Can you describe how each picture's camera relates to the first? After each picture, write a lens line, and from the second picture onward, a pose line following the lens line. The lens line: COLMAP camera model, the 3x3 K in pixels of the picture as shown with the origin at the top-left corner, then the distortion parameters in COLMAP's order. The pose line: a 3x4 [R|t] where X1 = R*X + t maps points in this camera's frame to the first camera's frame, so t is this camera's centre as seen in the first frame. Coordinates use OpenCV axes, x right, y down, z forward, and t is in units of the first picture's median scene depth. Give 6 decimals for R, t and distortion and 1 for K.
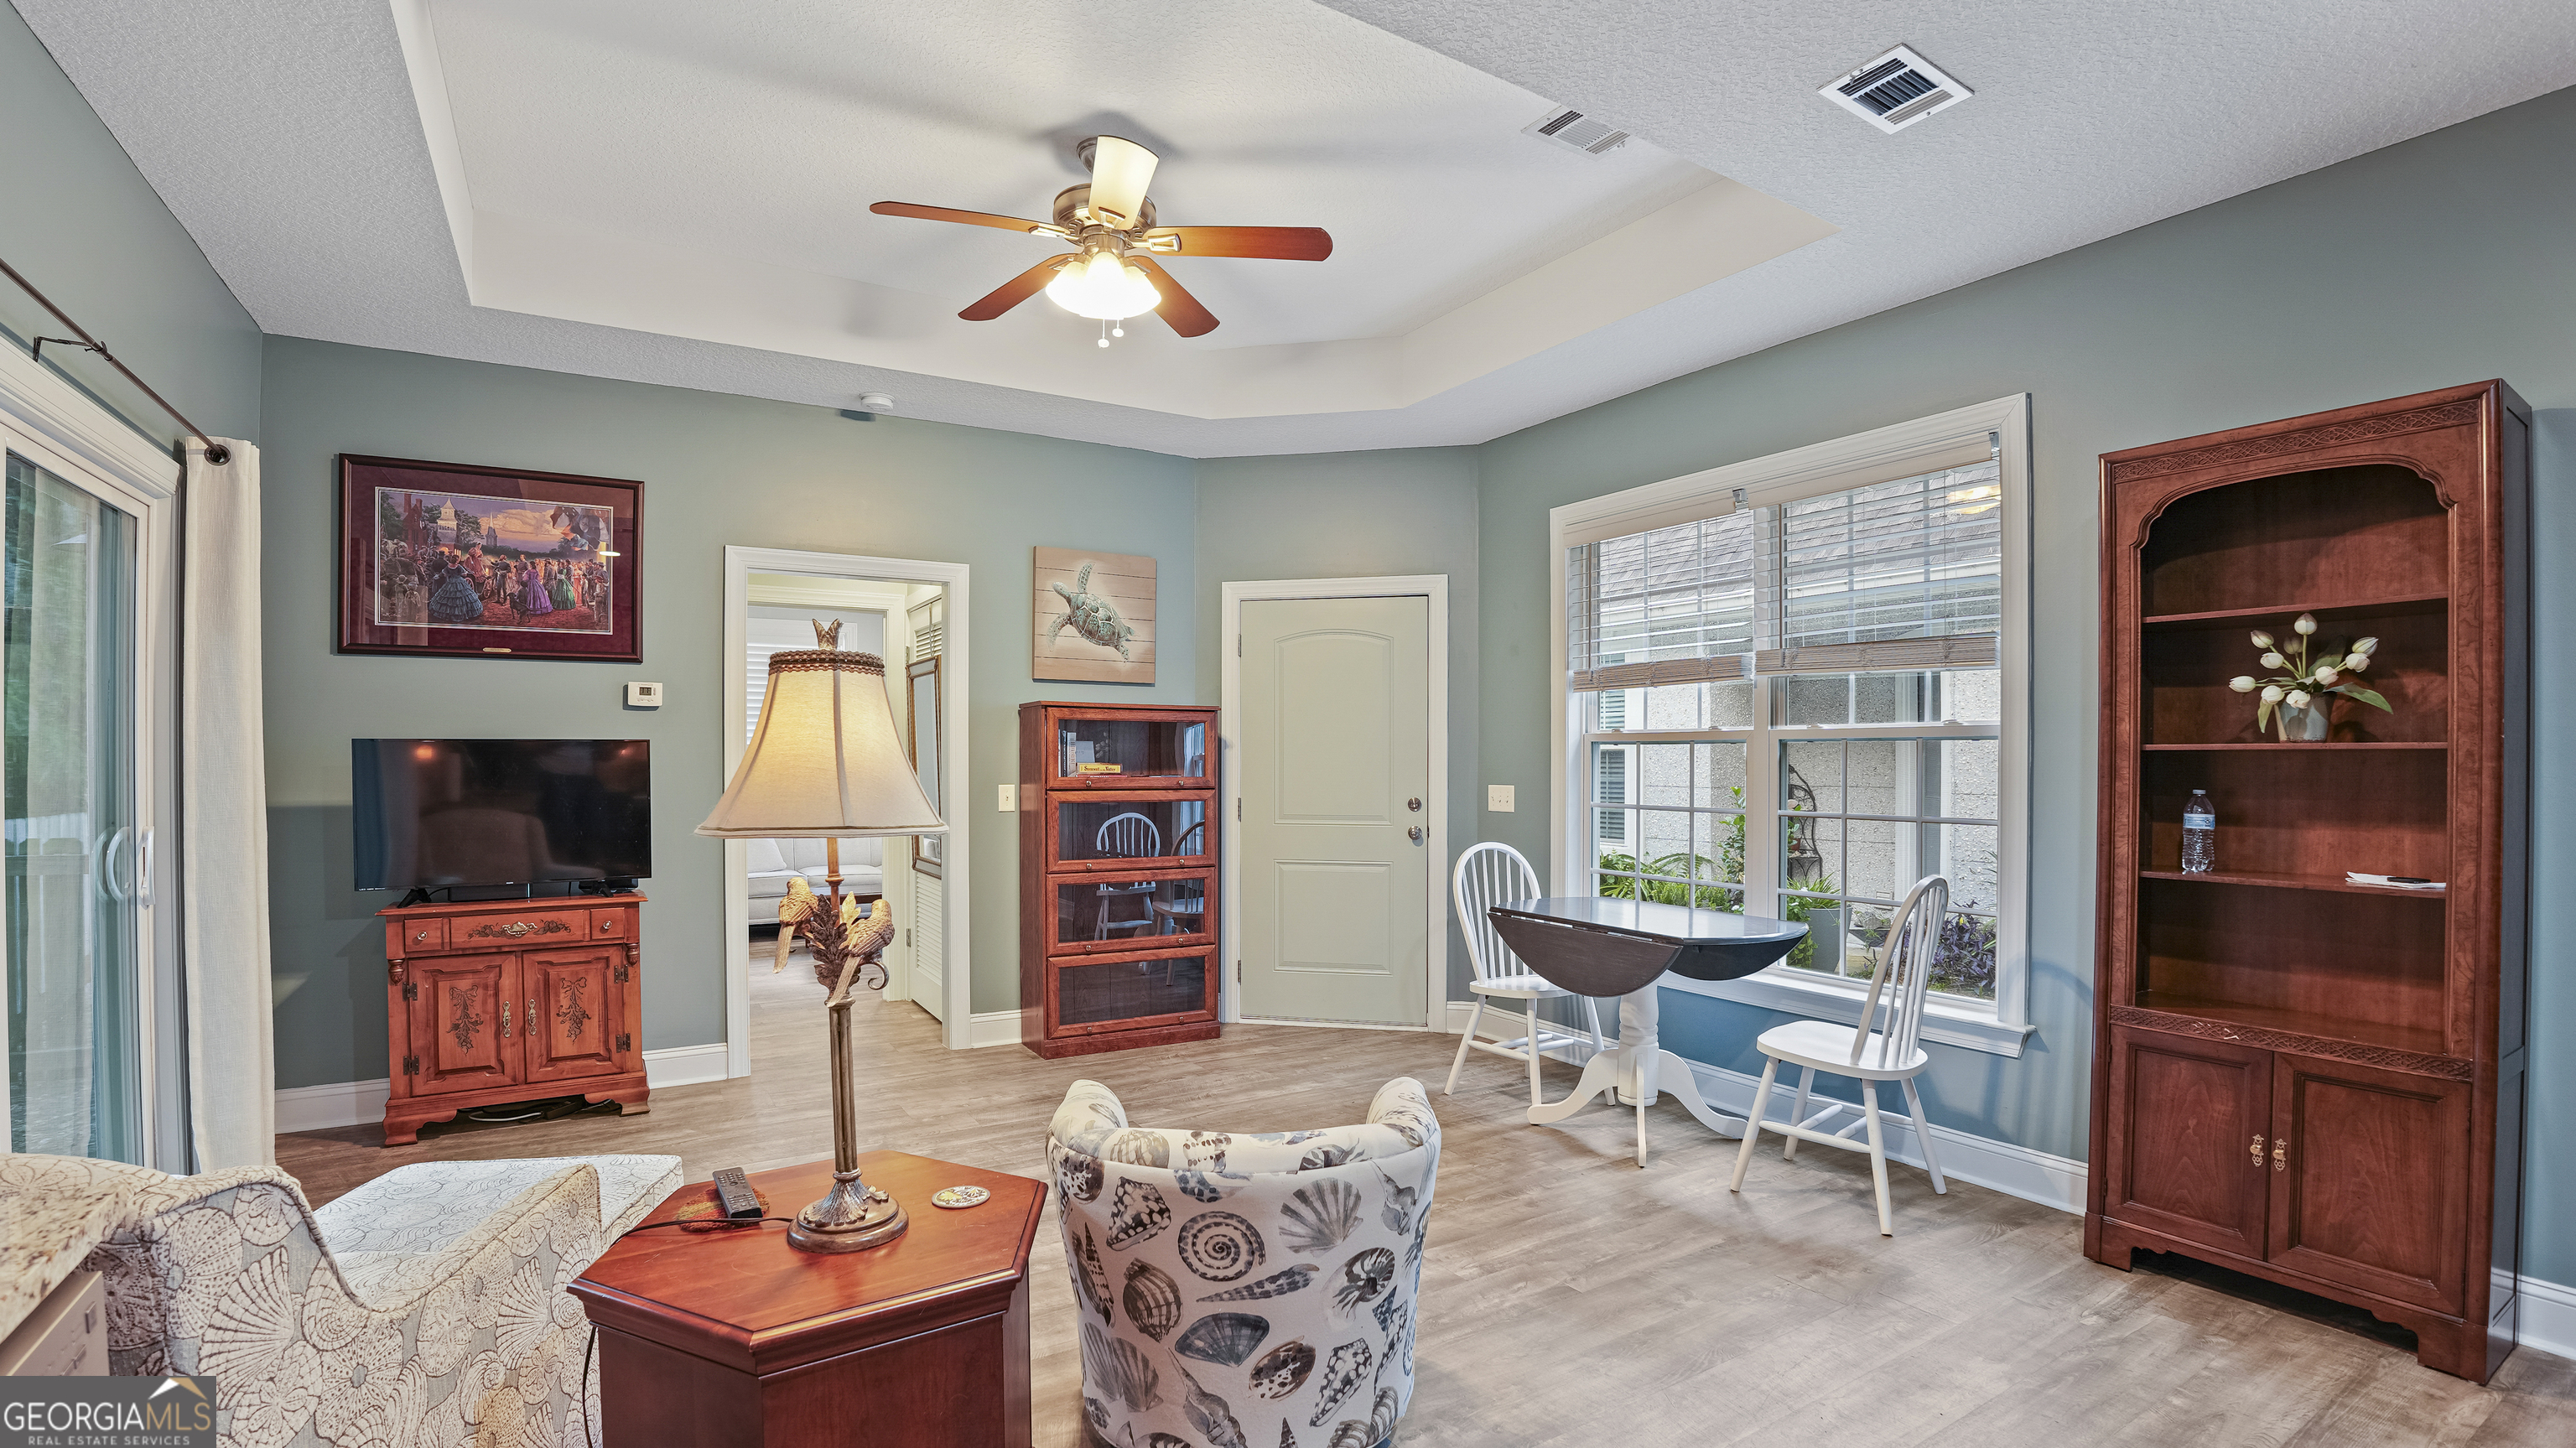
lens RADIAL K [[1168.7, 0, 1268.4], [0, 1168.7, 766.1], [0, 0, 1]] dist [-0.074327, 0.015346]
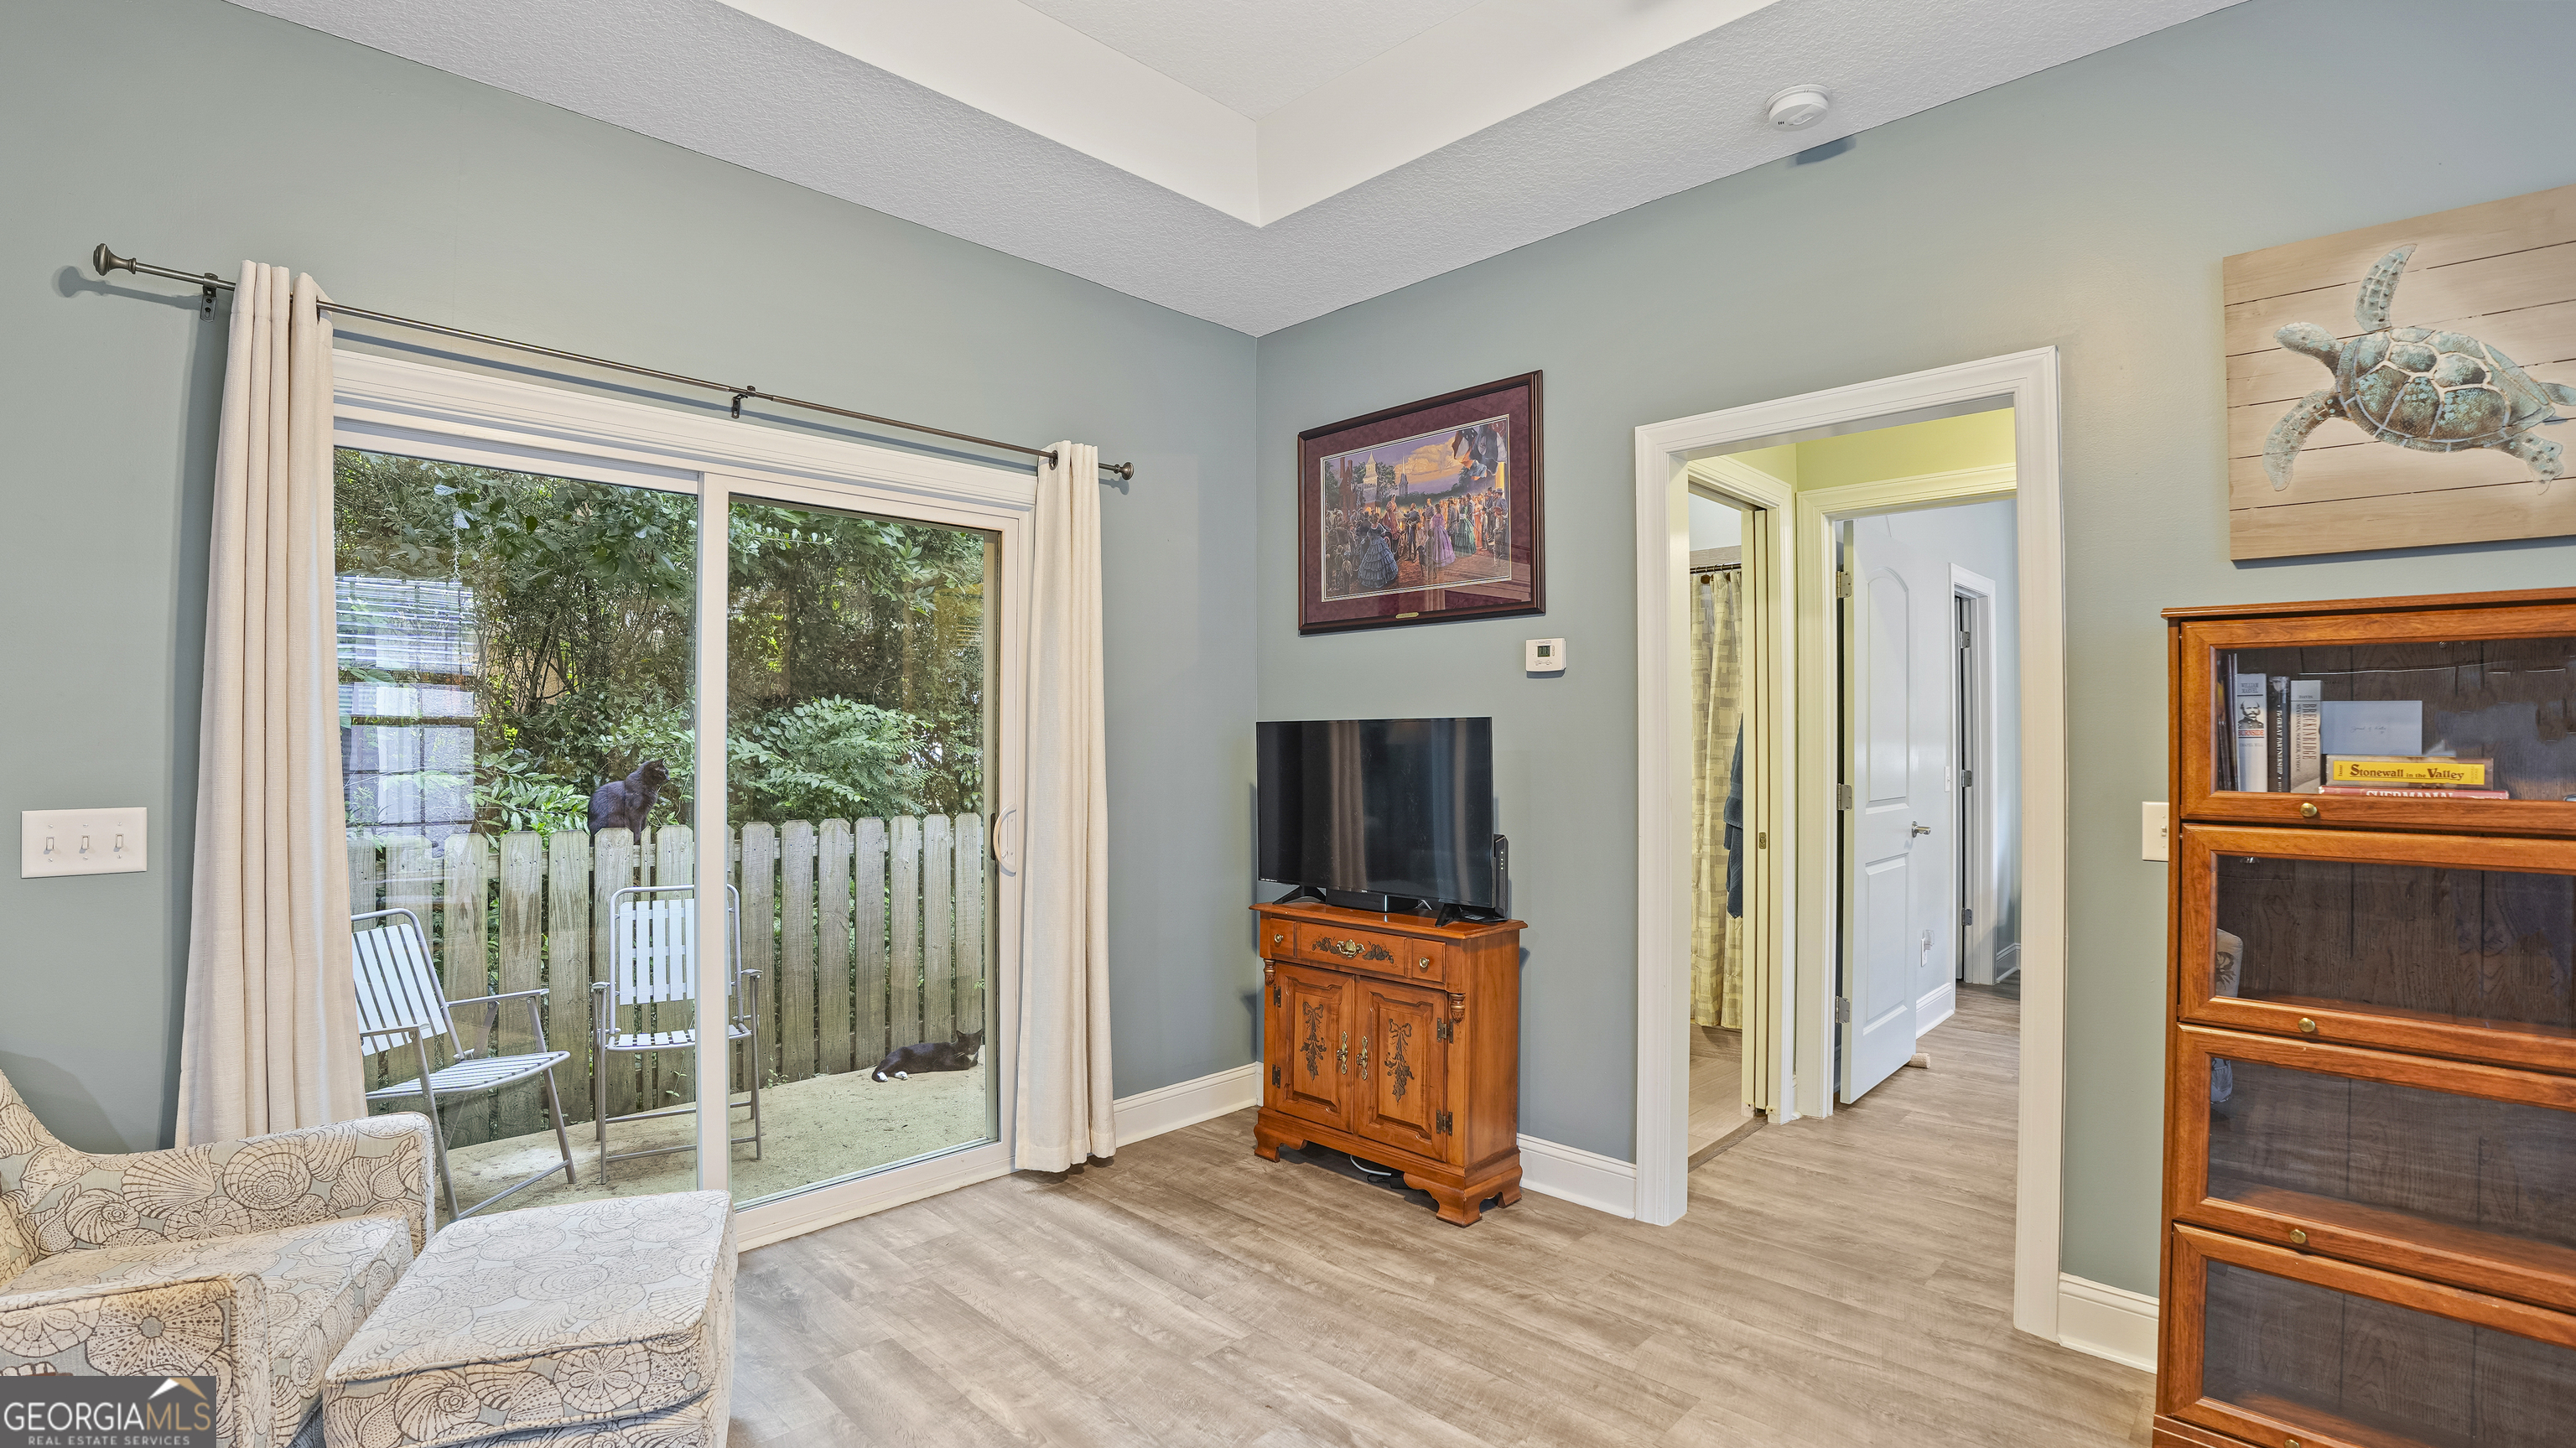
lens RADIAL K [[1144.0, 0, 1292.7], [0, 1144.0, 725.4], [0, 0, 1]] dist [-0.078696, 0.019249]
pose [[0.250261, -0.011244, -0.968113, 0.130301], [-0.007377, 0.999881, -0.013520, -0.007305], [0.968150, 0.010526, 0.250149, 0.706335]]
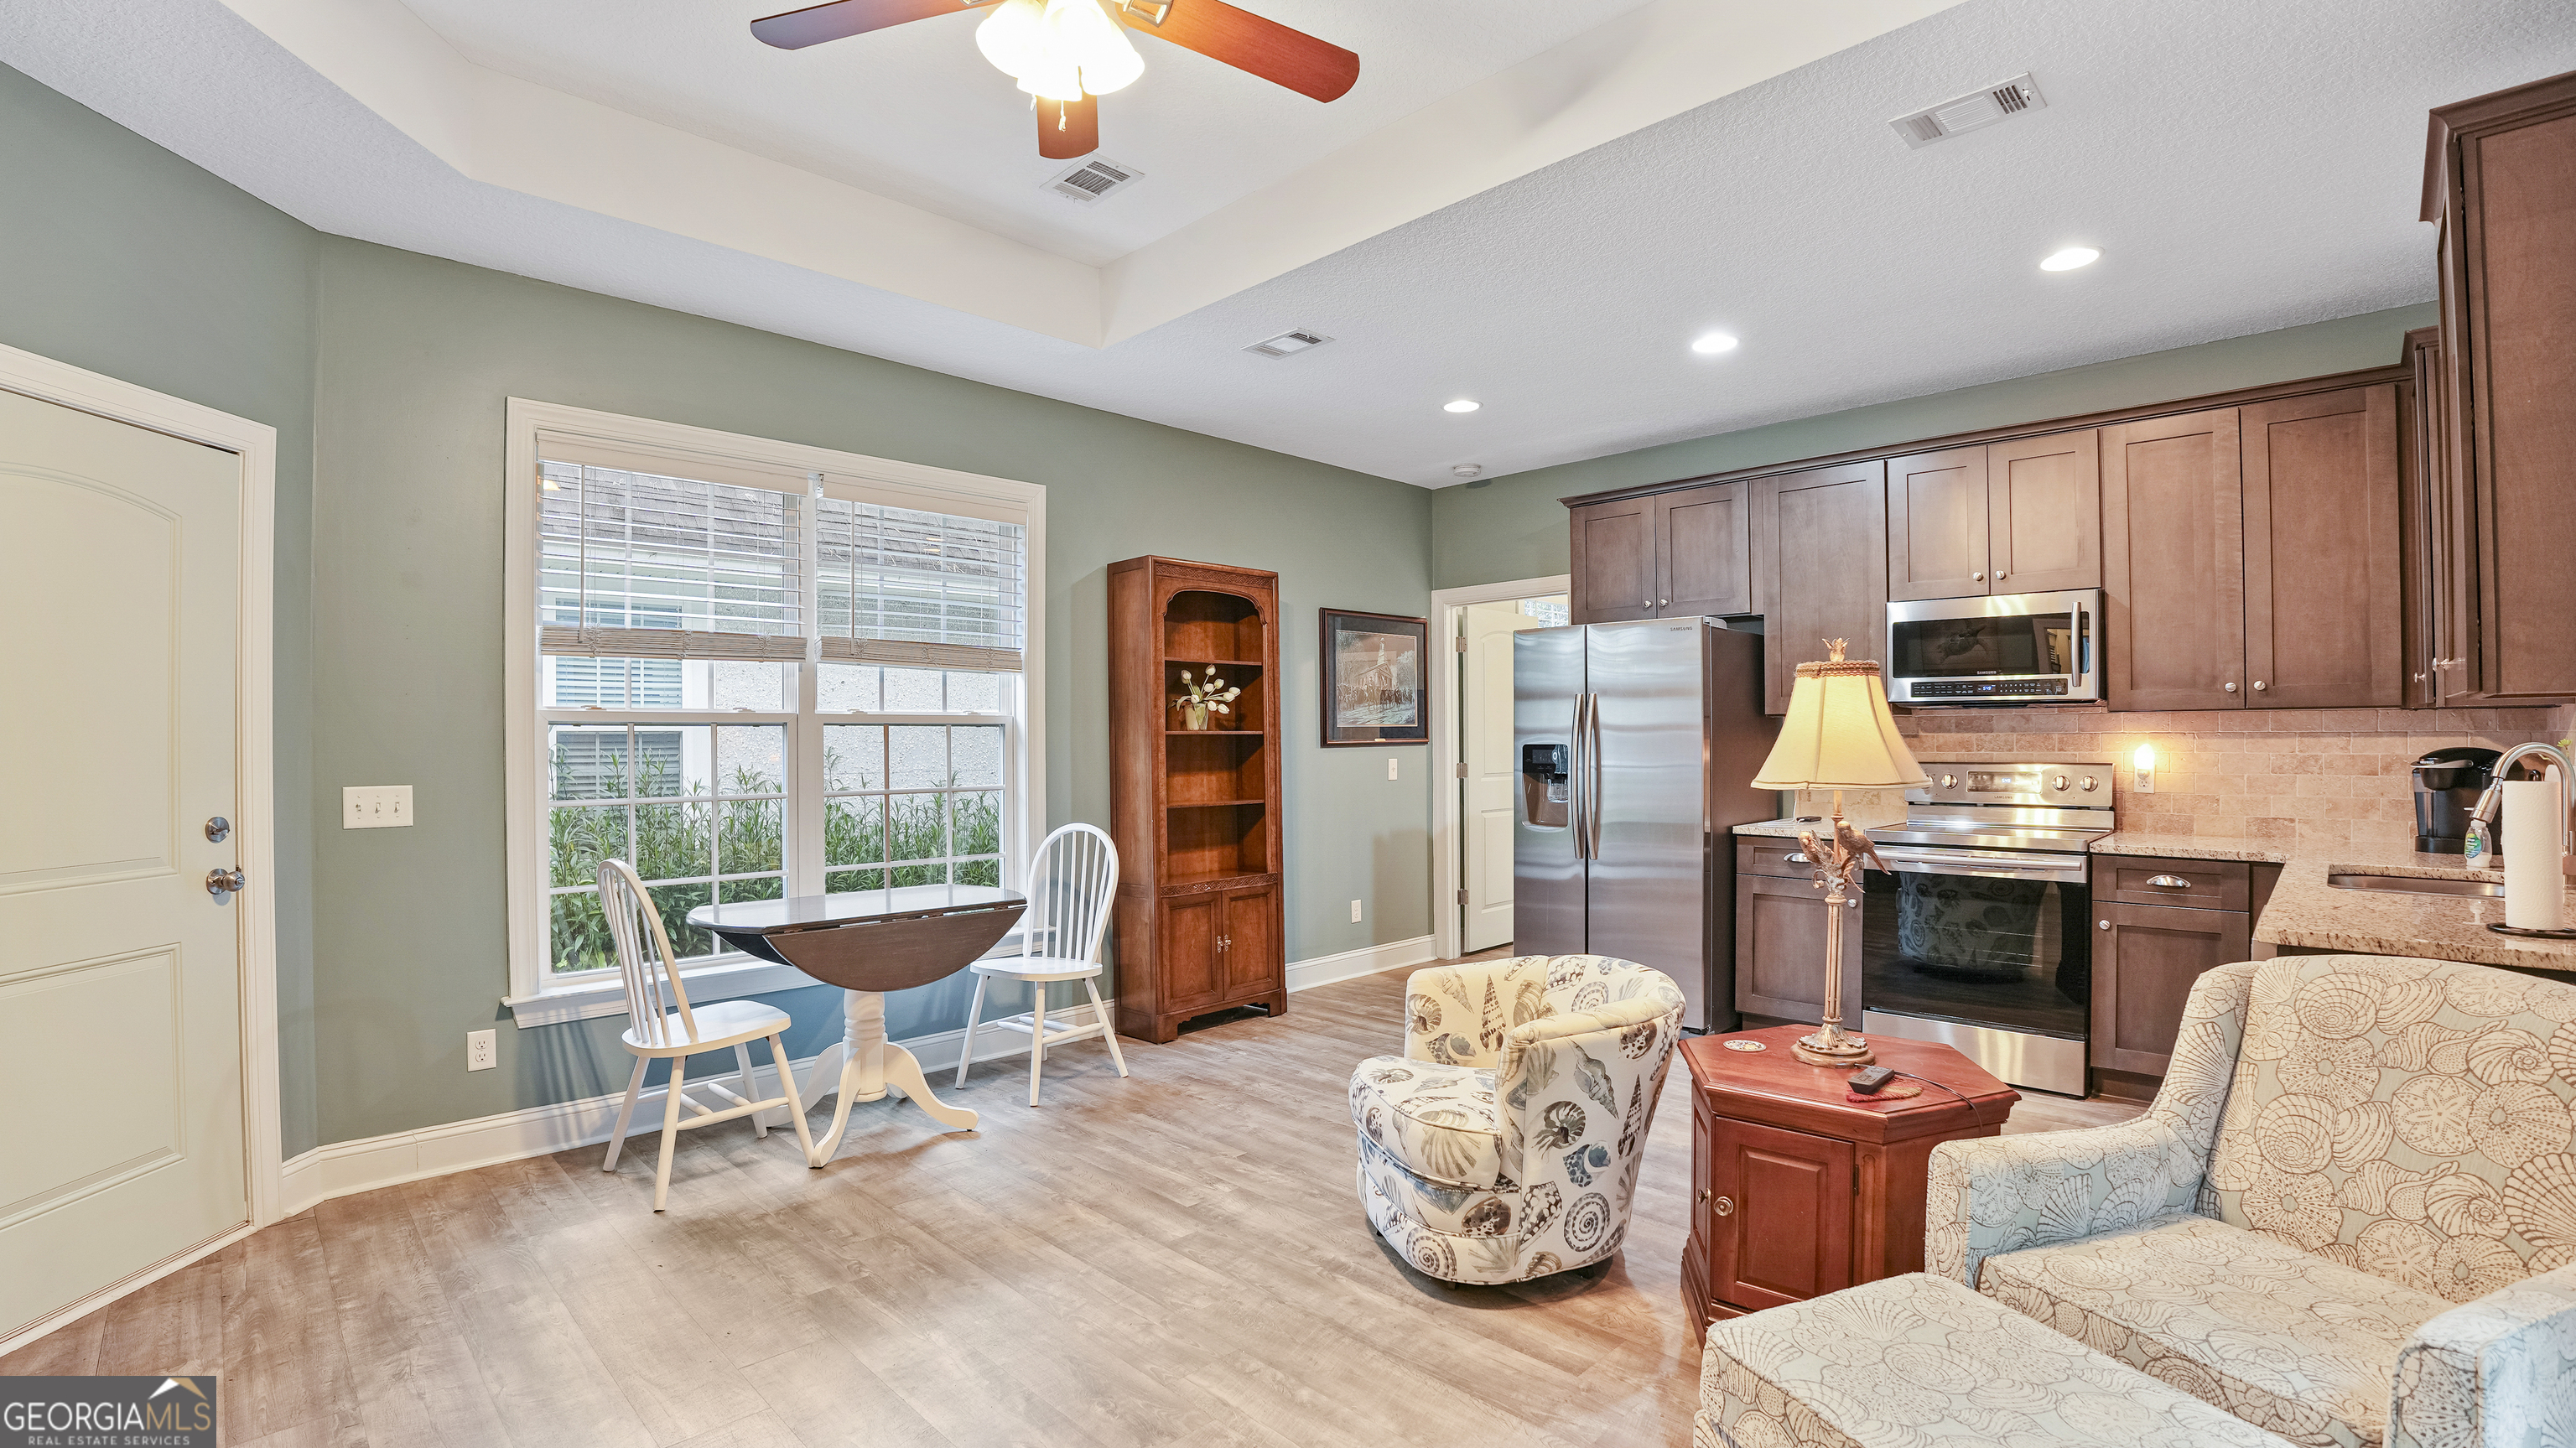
lens RADIAL K [[1143.2, 0, 1302.0], [0, 1143.2, 757.6], [0, 0, 1]] dist [-0.063210, 0.013726]
pose [[-0.251191, -0.009999, 0.967886, -0.643977], [0.013481, 0.999814, 0.013828, -0.000596], [-0.967844, 0.016522, -0.251010, 0.830567]]
